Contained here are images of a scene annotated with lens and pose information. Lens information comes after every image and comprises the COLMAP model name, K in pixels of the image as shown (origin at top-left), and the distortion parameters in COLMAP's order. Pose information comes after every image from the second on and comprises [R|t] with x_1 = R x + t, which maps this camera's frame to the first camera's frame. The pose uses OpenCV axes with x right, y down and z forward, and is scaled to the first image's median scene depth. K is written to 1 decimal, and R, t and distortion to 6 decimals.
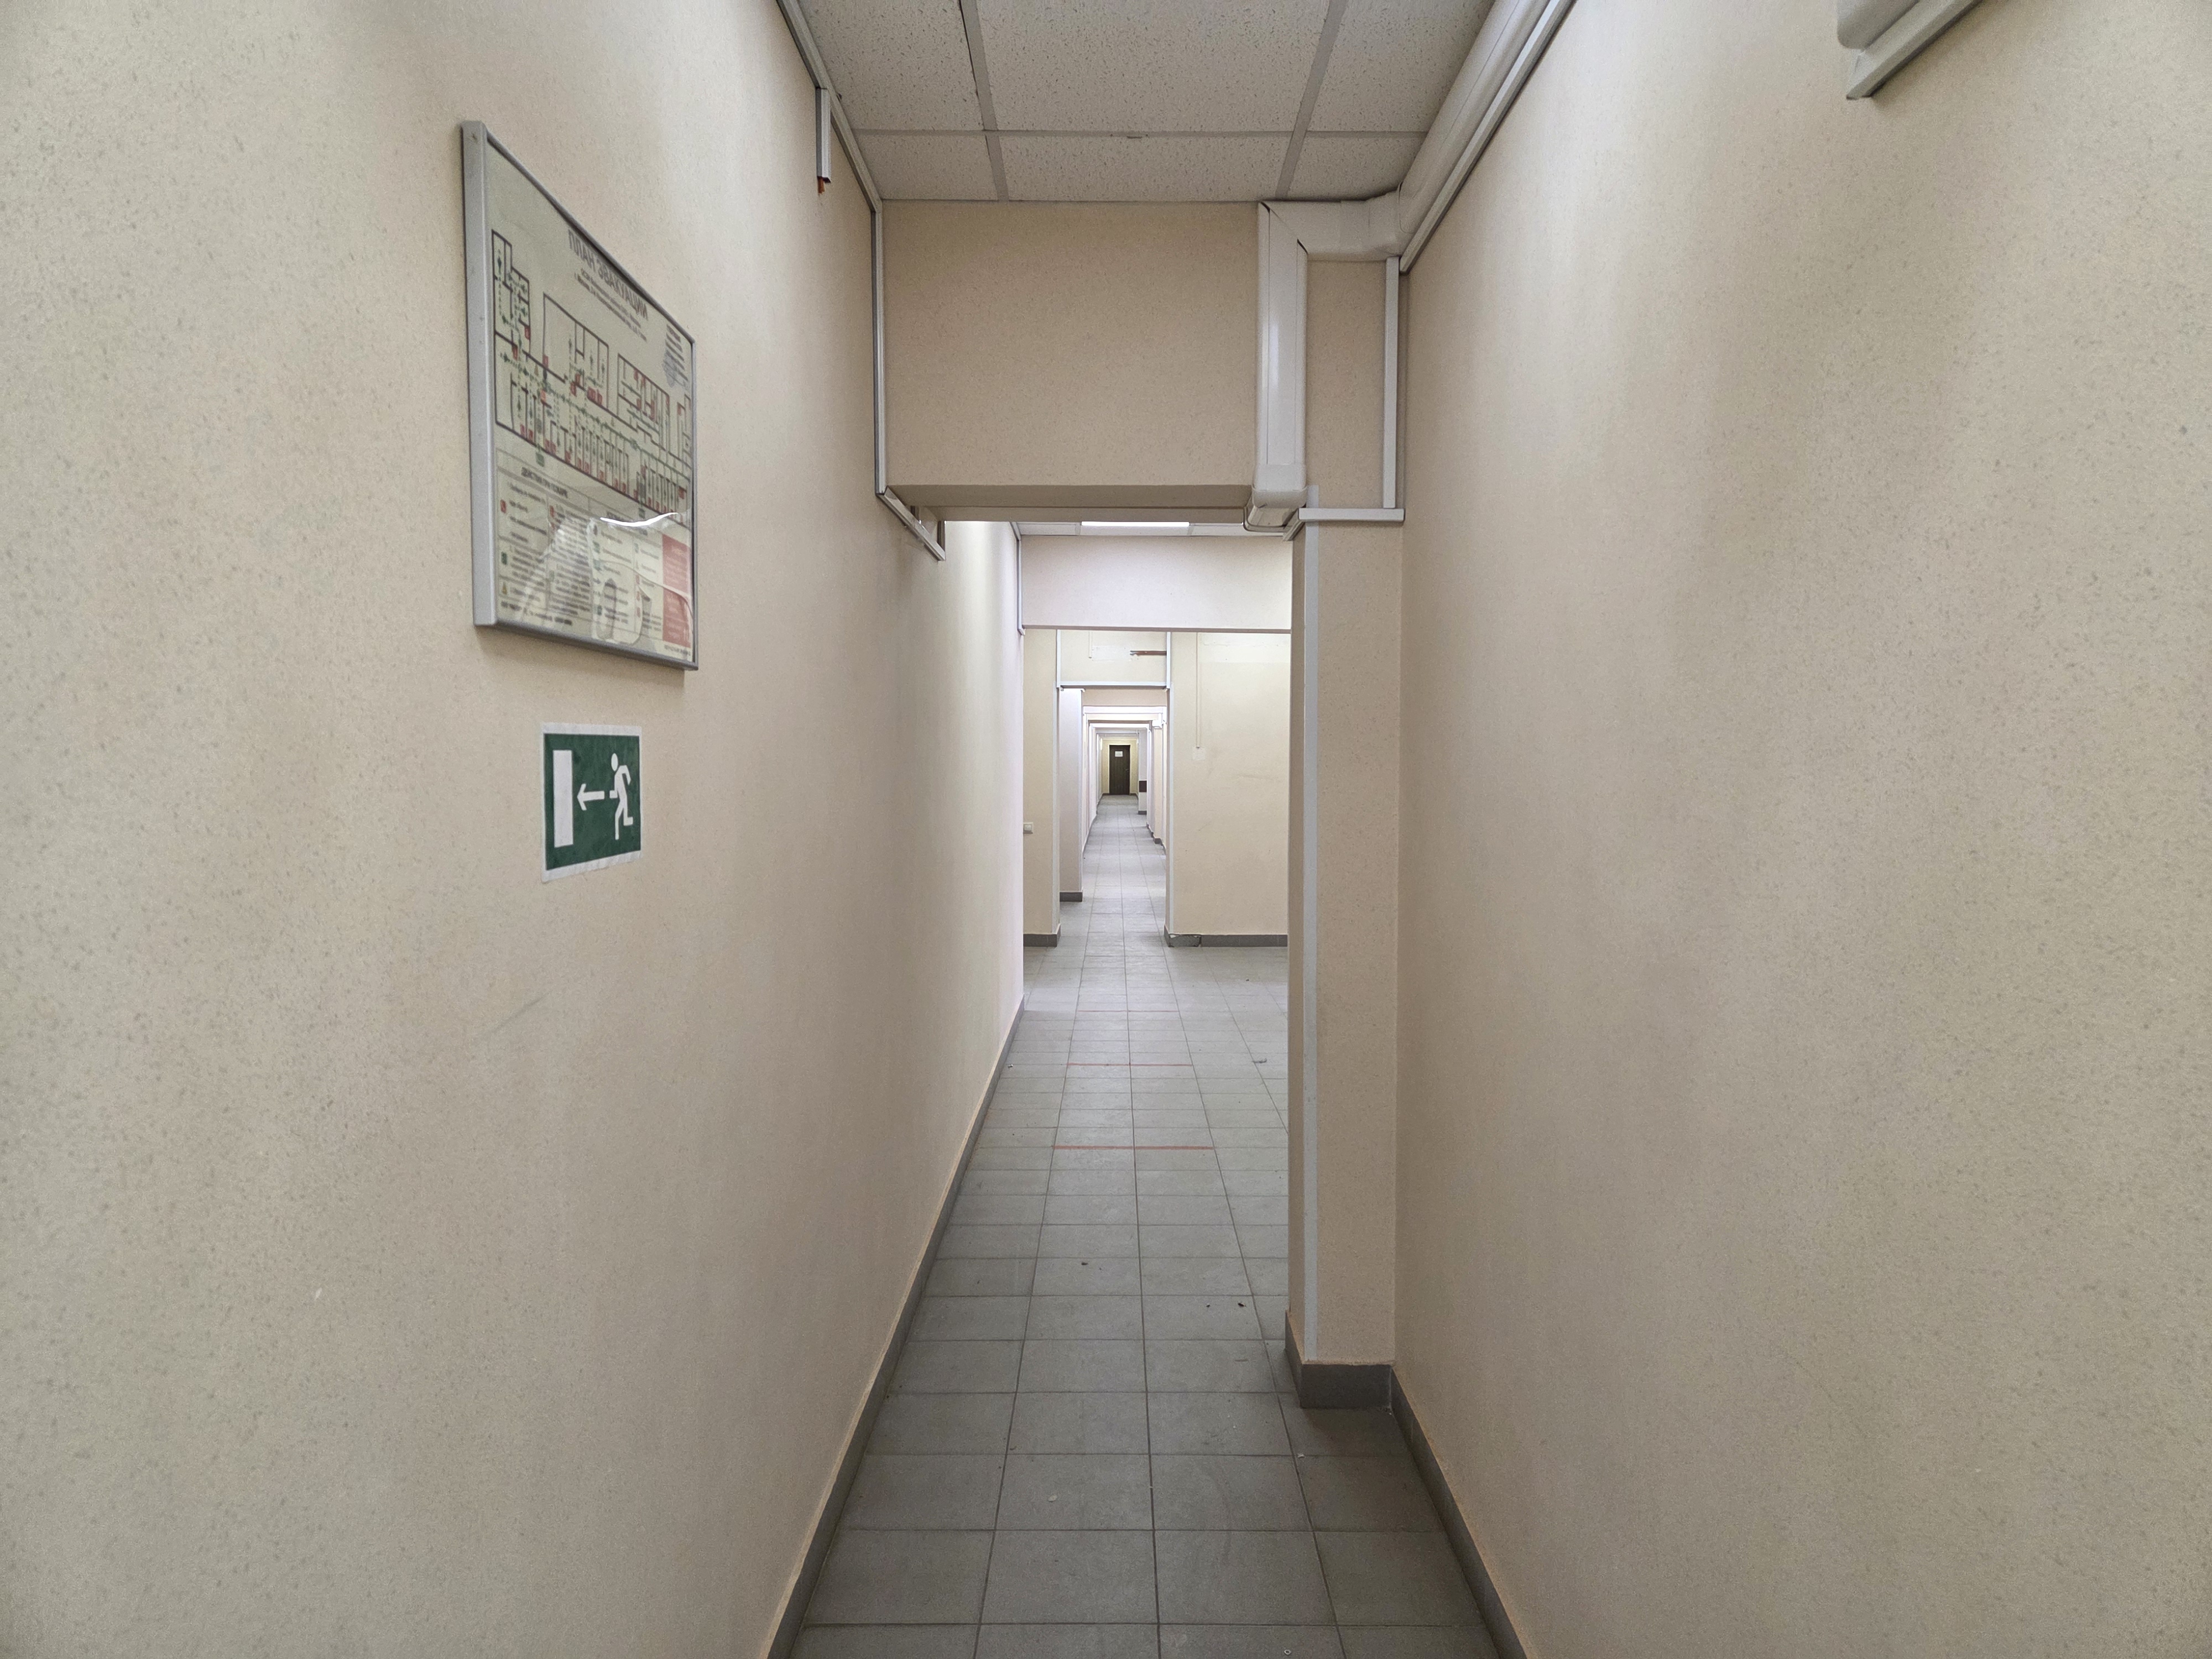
lens RADIAL K [[1467.7, 0, 1103.5], [0, 1467.7, 827.5], [0, 0, 1]] dist [0.047869, -0.000396]
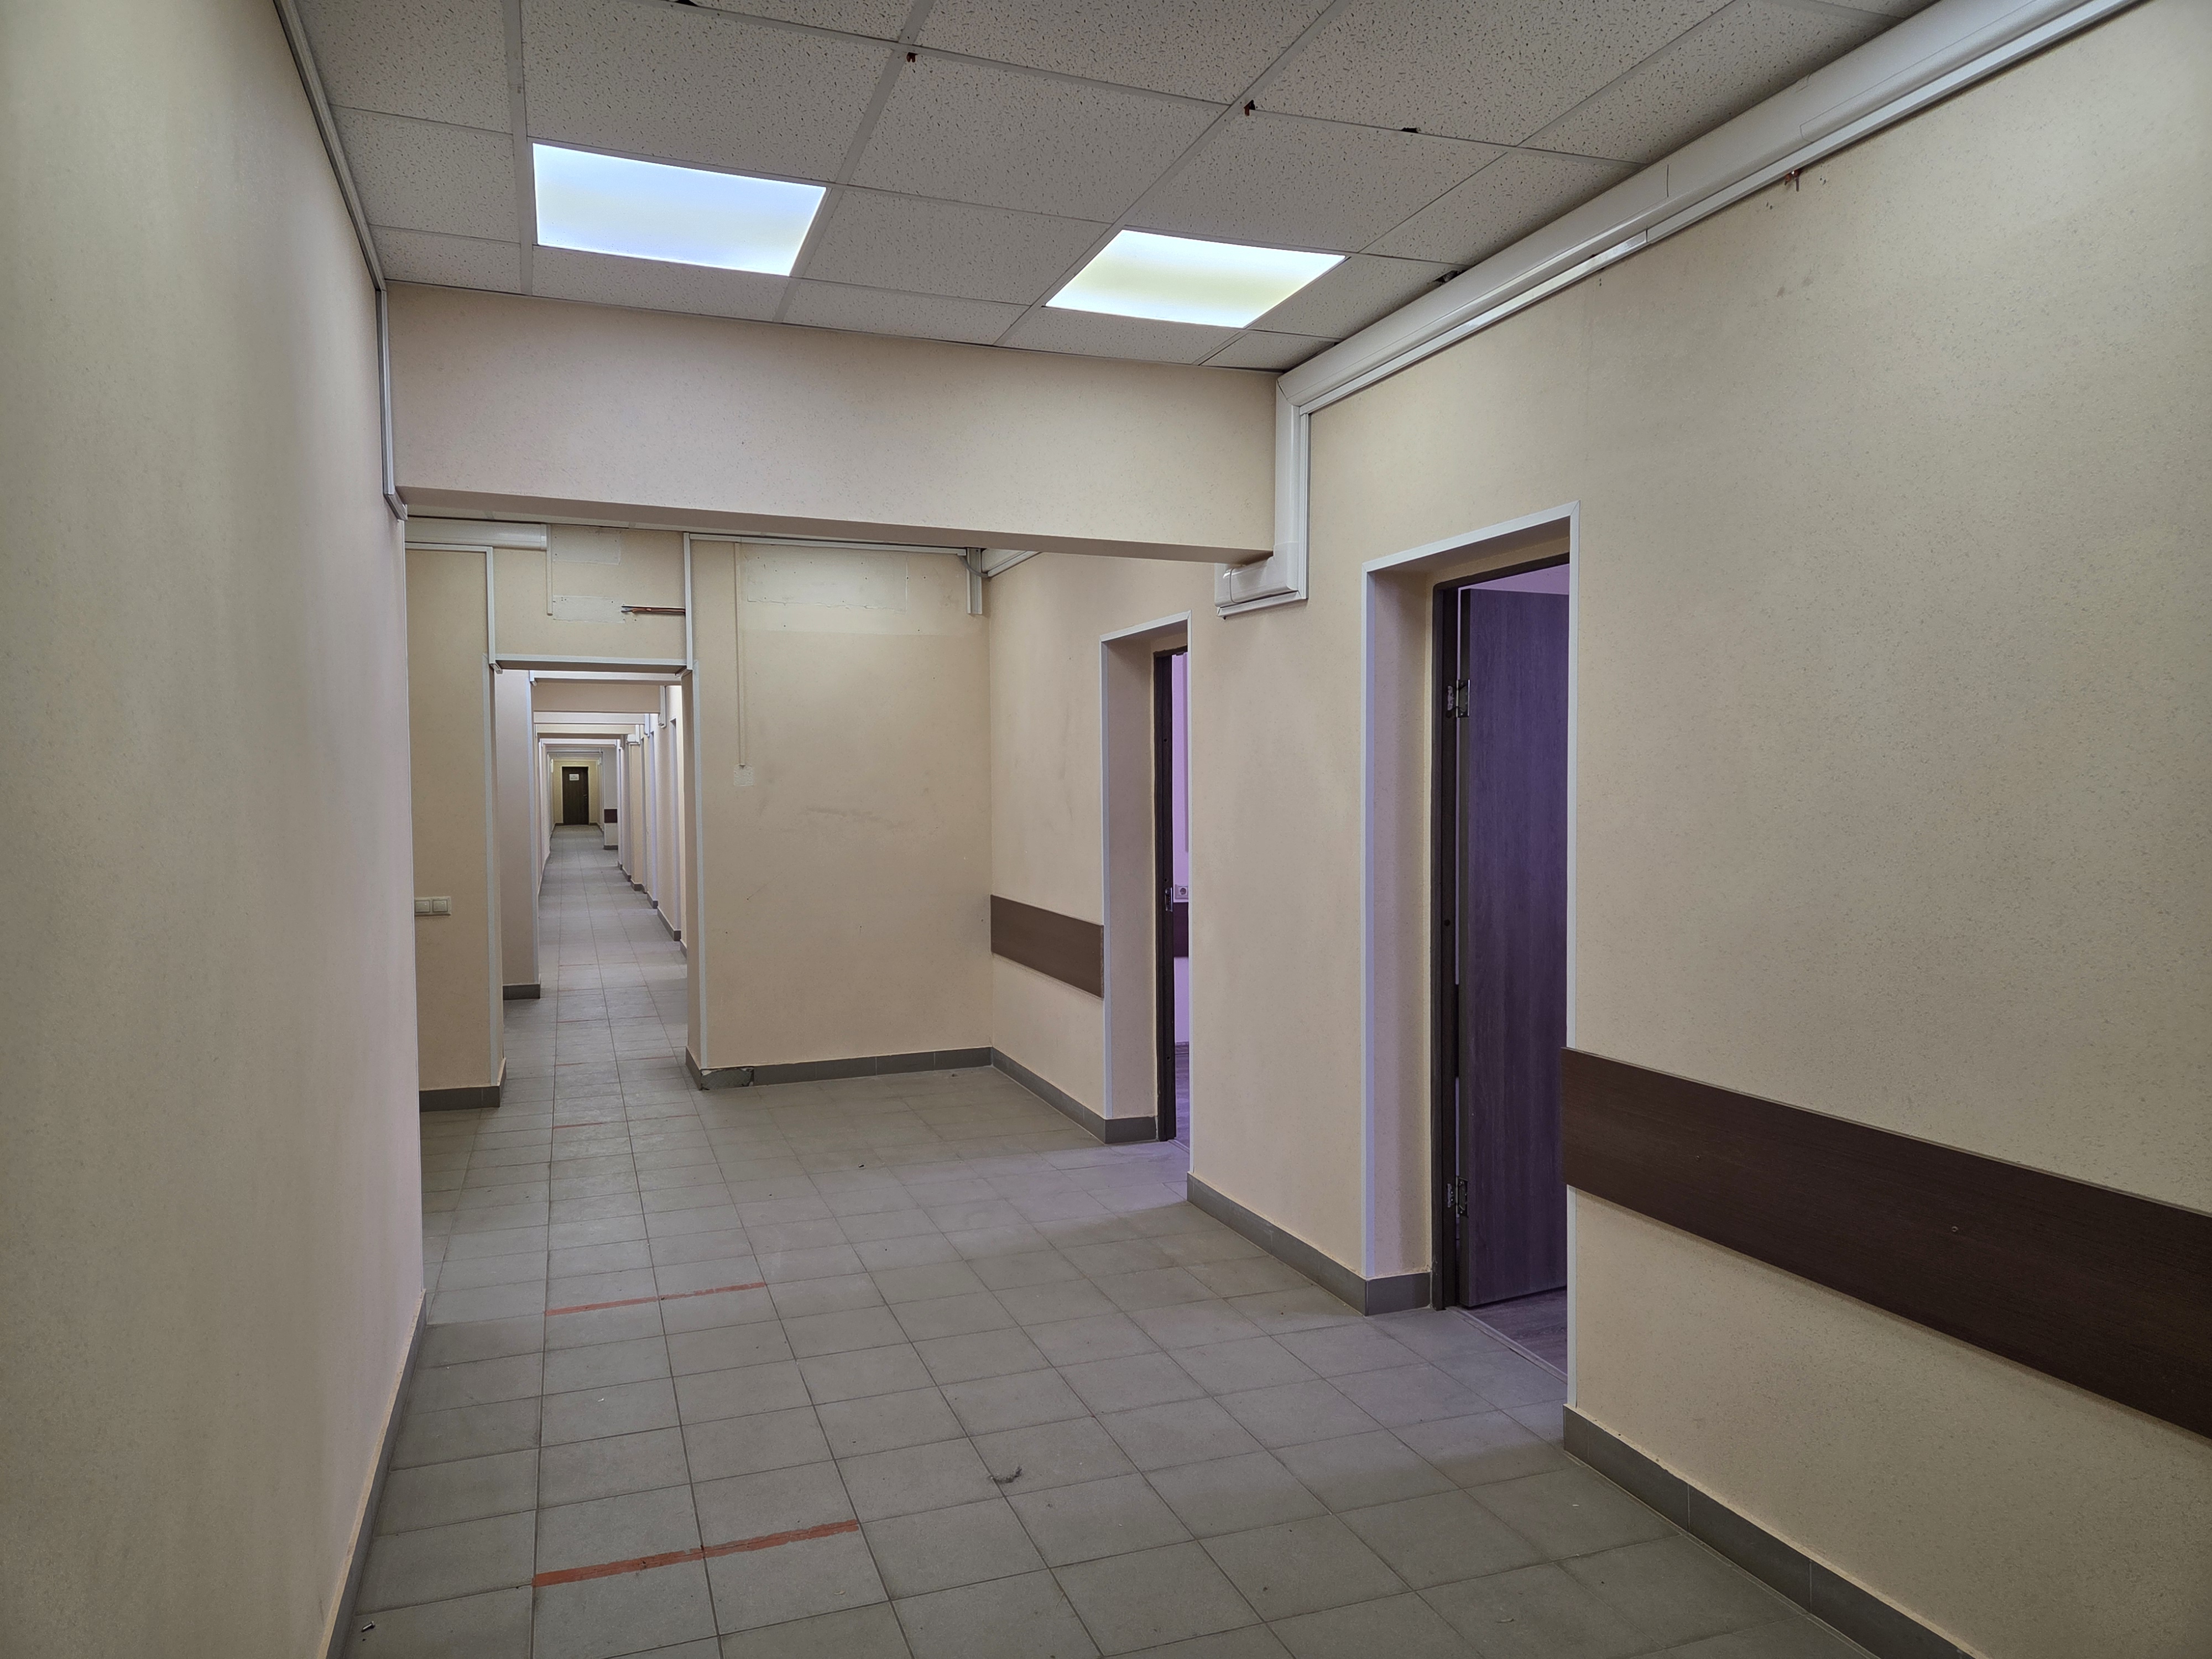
lens RADIAL K [[1467.7, 0, 1119.0], [0, 1467.7, 849.3], [0, 0, 1]] dist [0.047869, -0.000396]
pose [[0.933612, -0.021689, 0.357630, -0.007172], [0.021843, 0.999755, 0.003607, -0.012446], [-0.357620, 0.004444, 0.933857, 0.247529]]
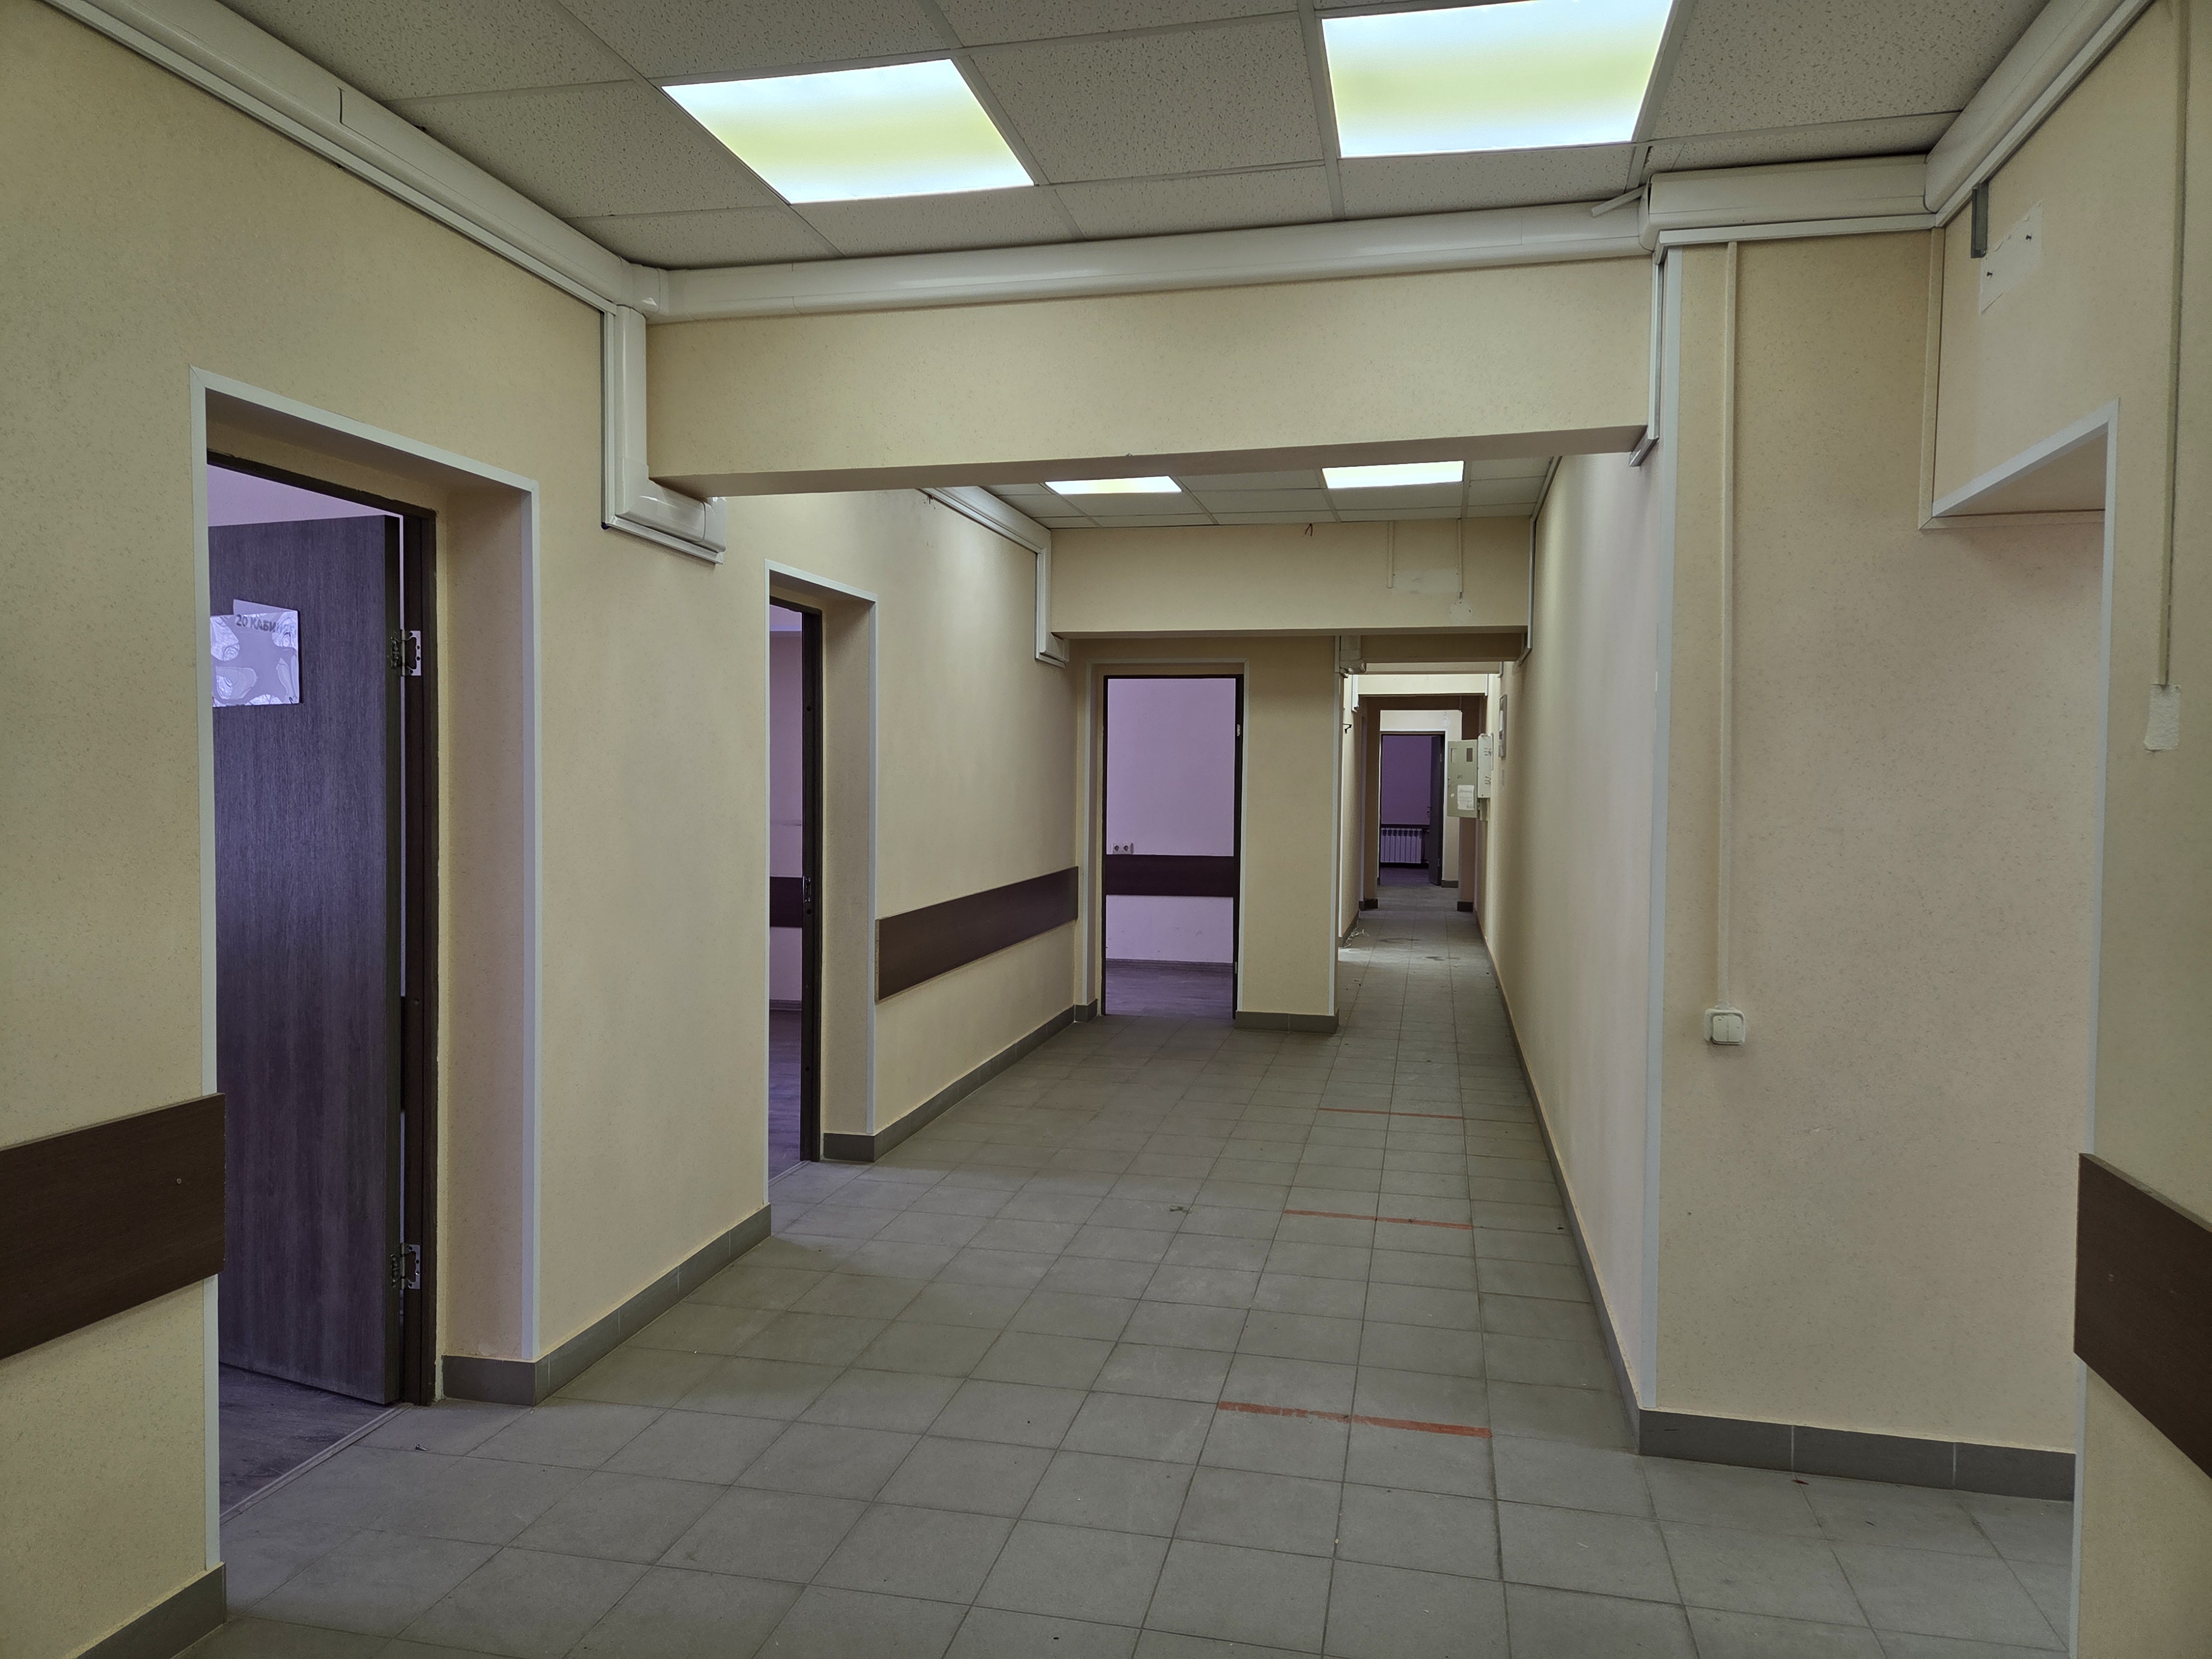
lens RADIAL K [[1467.7, 0, 1105.5], [0, 1467.7, 827.2], [0, 0, 1]] dist [0.047869, -0.000396]
pose [[-0.977389, -0.016527, 0.210804, -0.000389], [0.002005, 0.996172, 0.087395, -0.030980], [-0.211442, 0.085841, -0.973614, 0.680807]]
